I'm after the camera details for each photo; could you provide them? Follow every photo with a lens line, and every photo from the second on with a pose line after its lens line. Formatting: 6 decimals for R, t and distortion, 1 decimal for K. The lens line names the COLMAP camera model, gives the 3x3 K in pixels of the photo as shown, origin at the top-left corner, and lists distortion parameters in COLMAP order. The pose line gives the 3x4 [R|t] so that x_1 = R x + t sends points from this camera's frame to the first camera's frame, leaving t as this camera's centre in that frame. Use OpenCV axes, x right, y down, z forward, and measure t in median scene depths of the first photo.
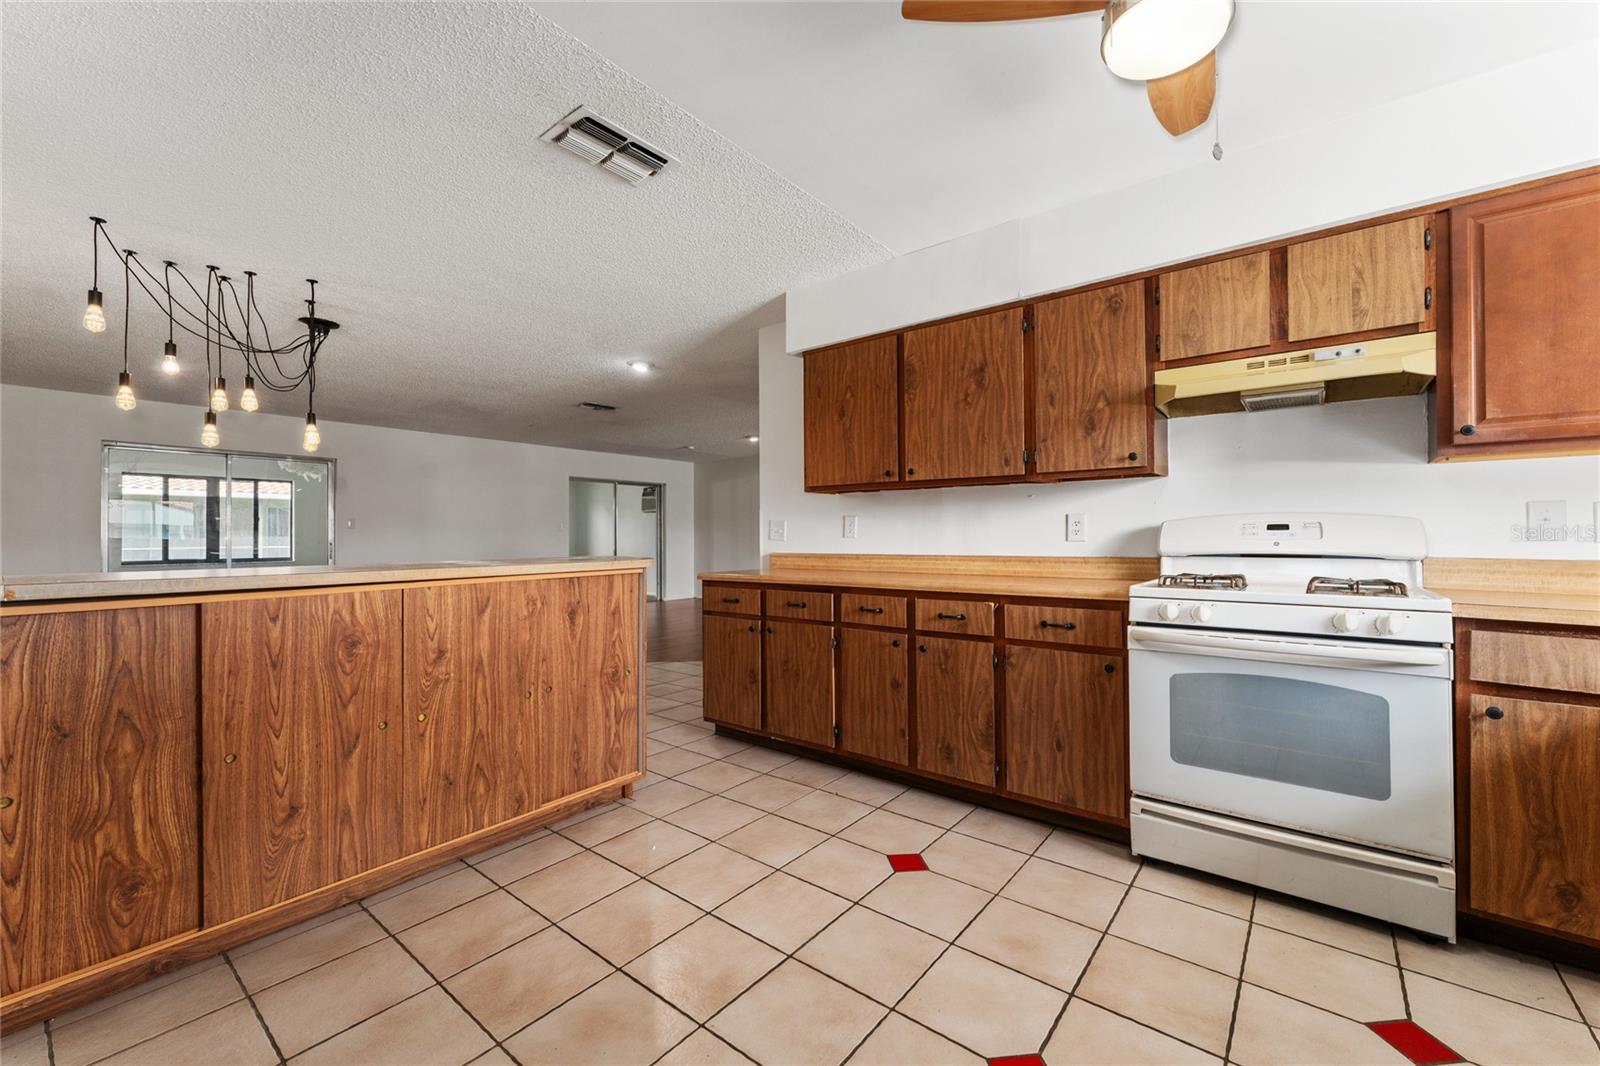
lens RADIAL K [[642.7, 0, 789.1], [0, 642.7, 530.7], [0, 0, 1]] dist [0.001965, -0.001206]
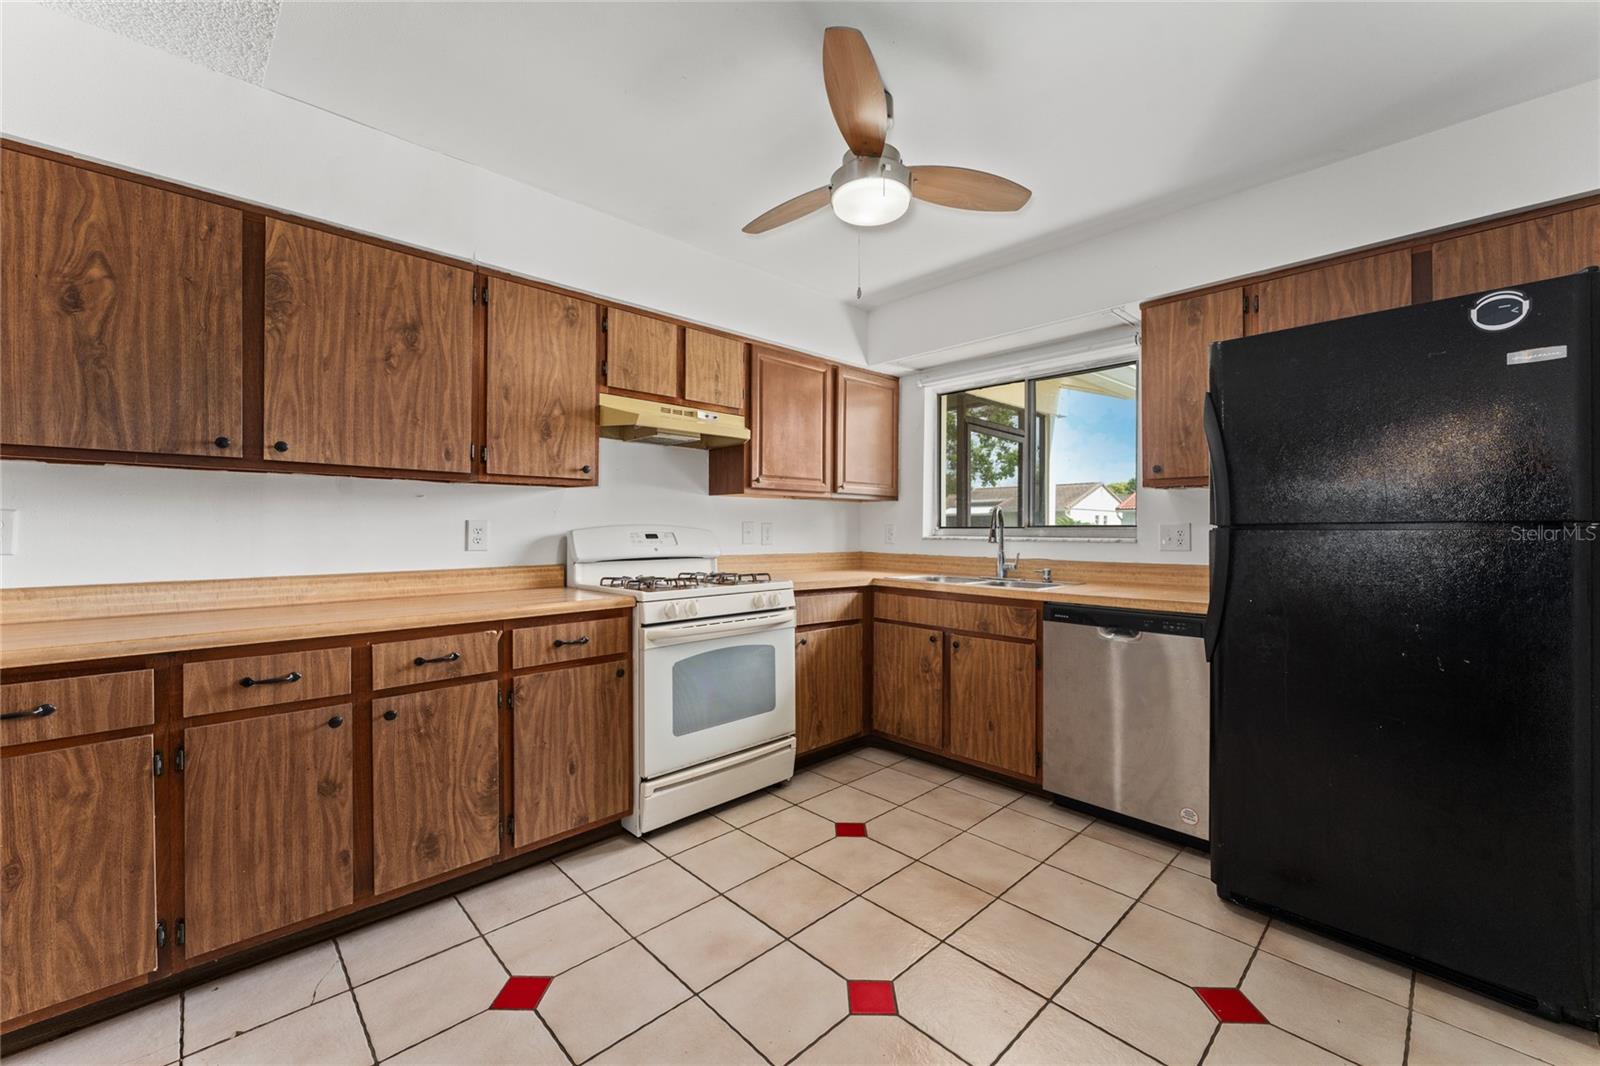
lens RADIAL K [[642.7, 0, 795.5], [0, 642.7, 528.9], [0, 0, 1]] dist [0.001965, -0.001206]
pose [[0.114684, 0.002335, 0.993399, -0.449877], [-0.010484, 0.999944, -0.001140, -0.020201], [-0.993347, -0.010284, 0.114702, 0.524164]]
